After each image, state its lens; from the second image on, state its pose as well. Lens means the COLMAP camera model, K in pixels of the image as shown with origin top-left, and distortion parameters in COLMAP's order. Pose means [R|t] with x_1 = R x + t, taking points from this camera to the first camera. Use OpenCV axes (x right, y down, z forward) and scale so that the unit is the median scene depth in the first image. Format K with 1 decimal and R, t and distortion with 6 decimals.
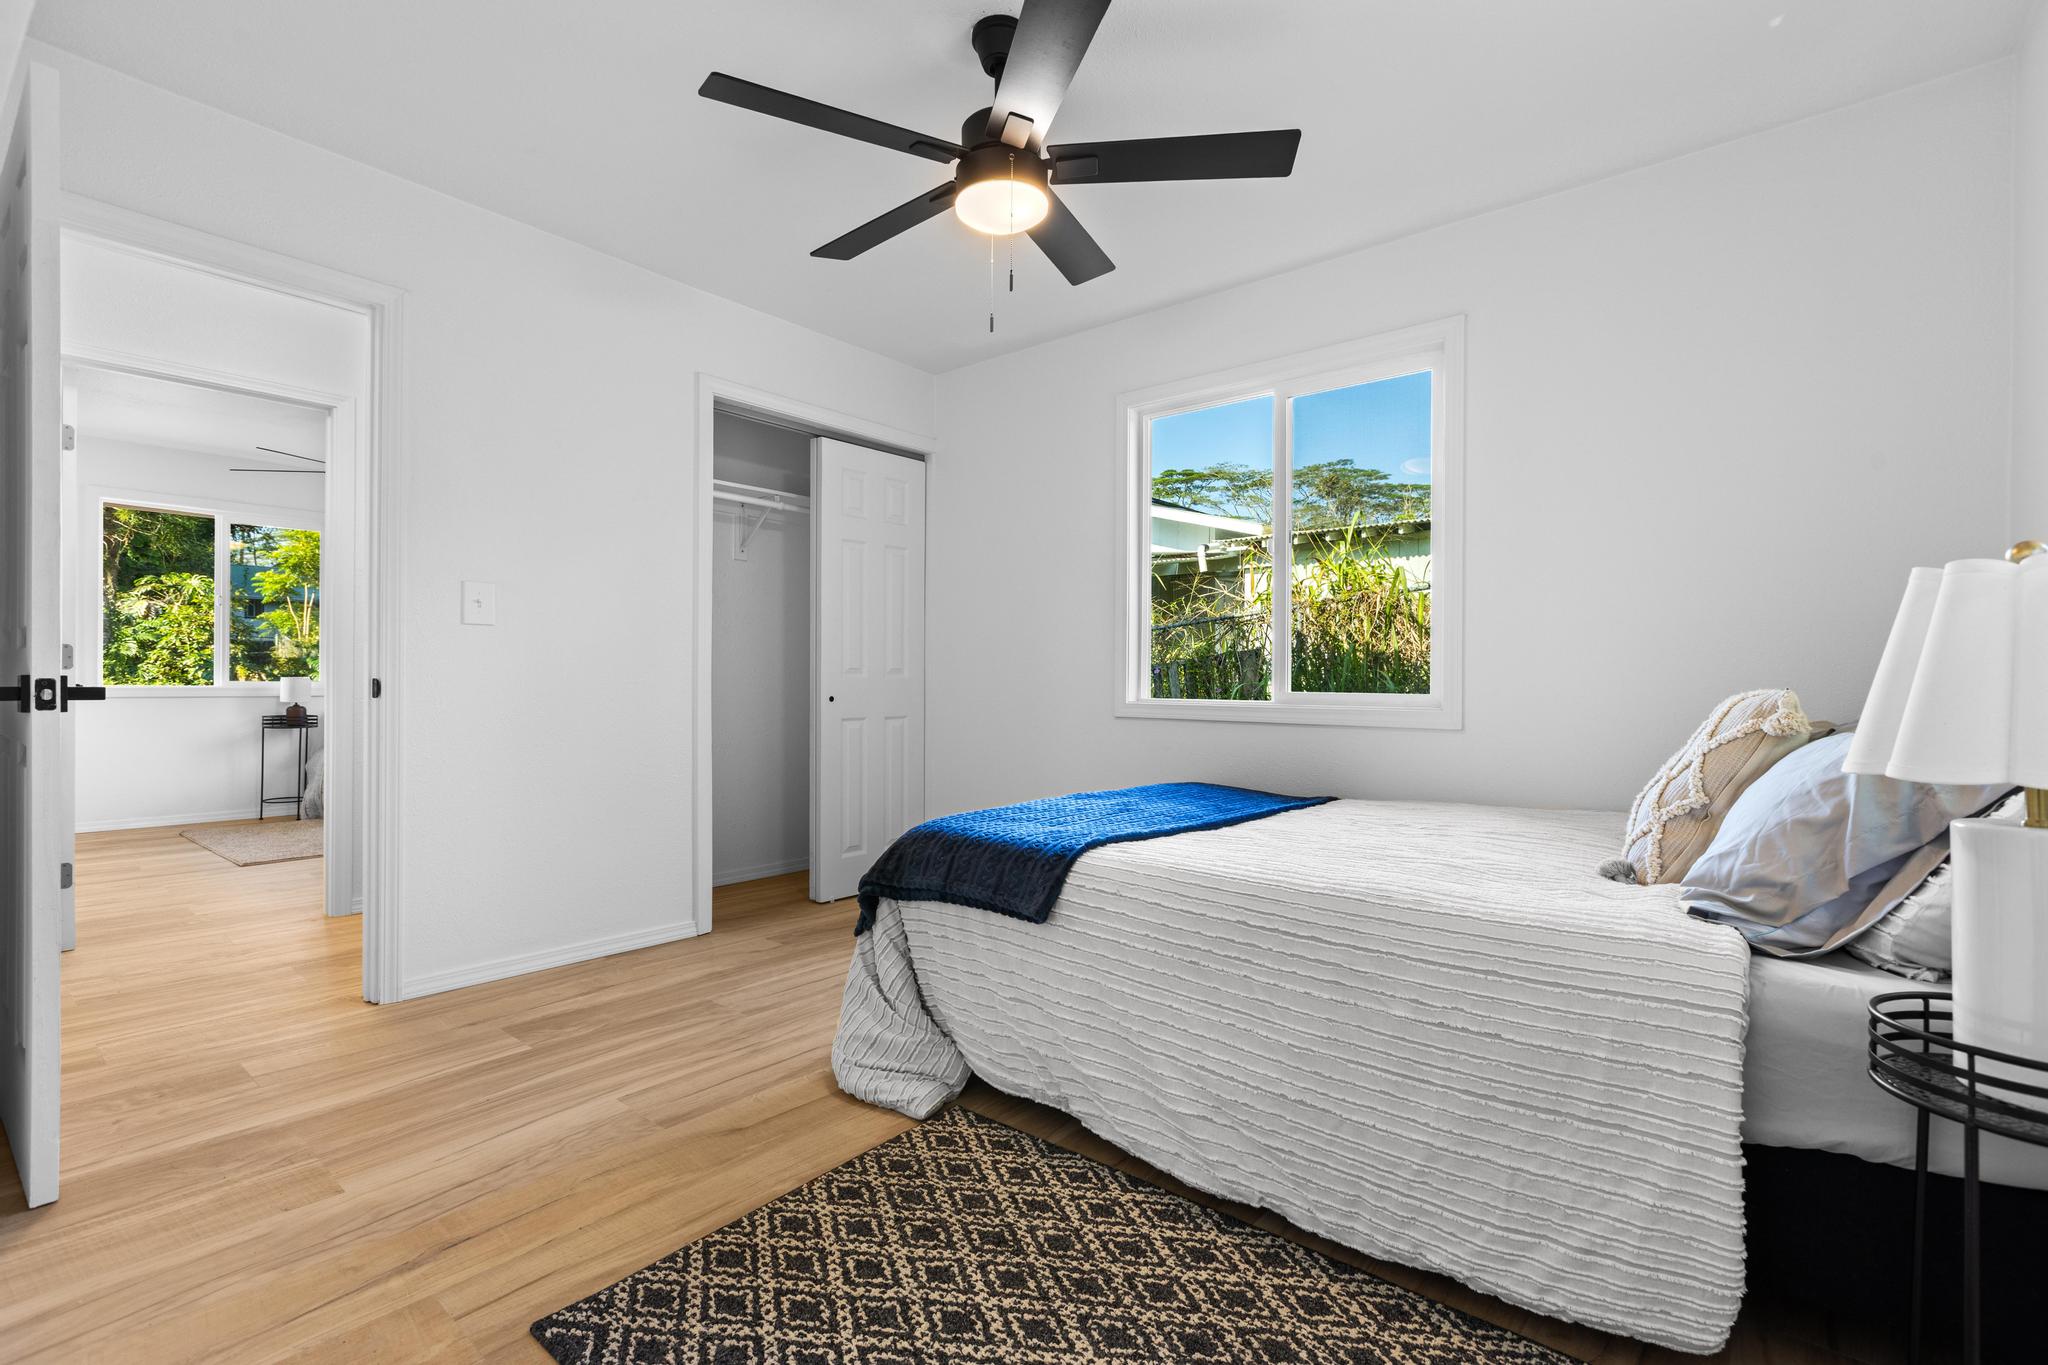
lens RADIAL K [[927.5, 0, 1017.3], [0, 927.5, 682.8], [0, 0, 1]] dist [-0.002469, -0.000608]
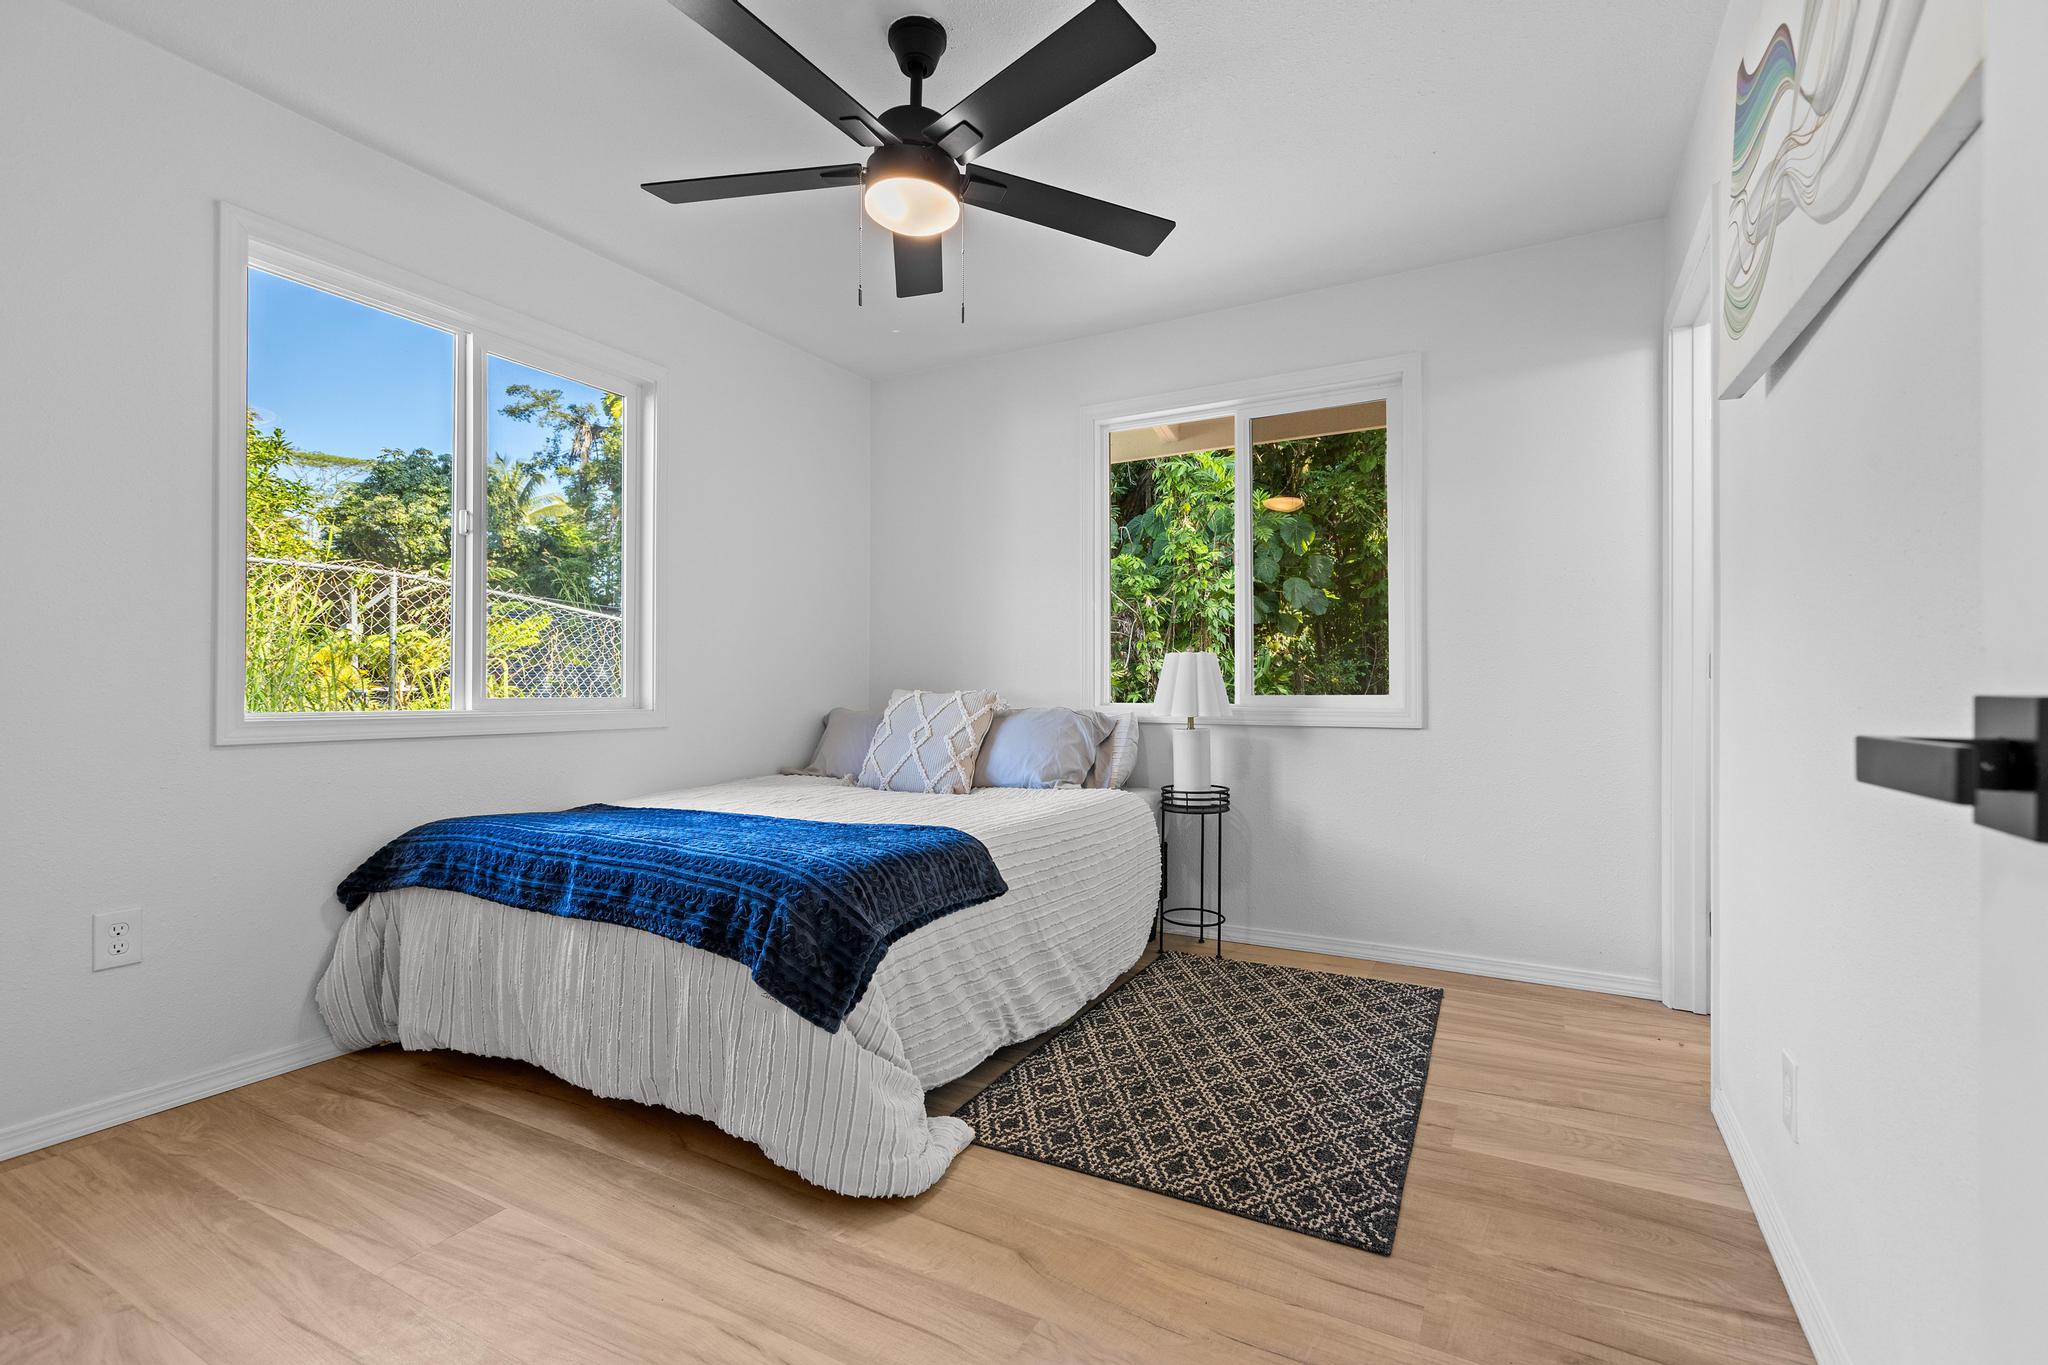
lens RADIAL K [[927.5, 0, 1015.5], [0, 927.5, 684.3], [0, 0, 1]] dist [-0.002469, -0.000608]
pose [[-0.202261, -0.001643, 0.979330, -1.332215], [-0.003748, 0.999993, 0.000903, -0.009936], [-0.979324, -0.003488, -0.202266, 1.444615]]
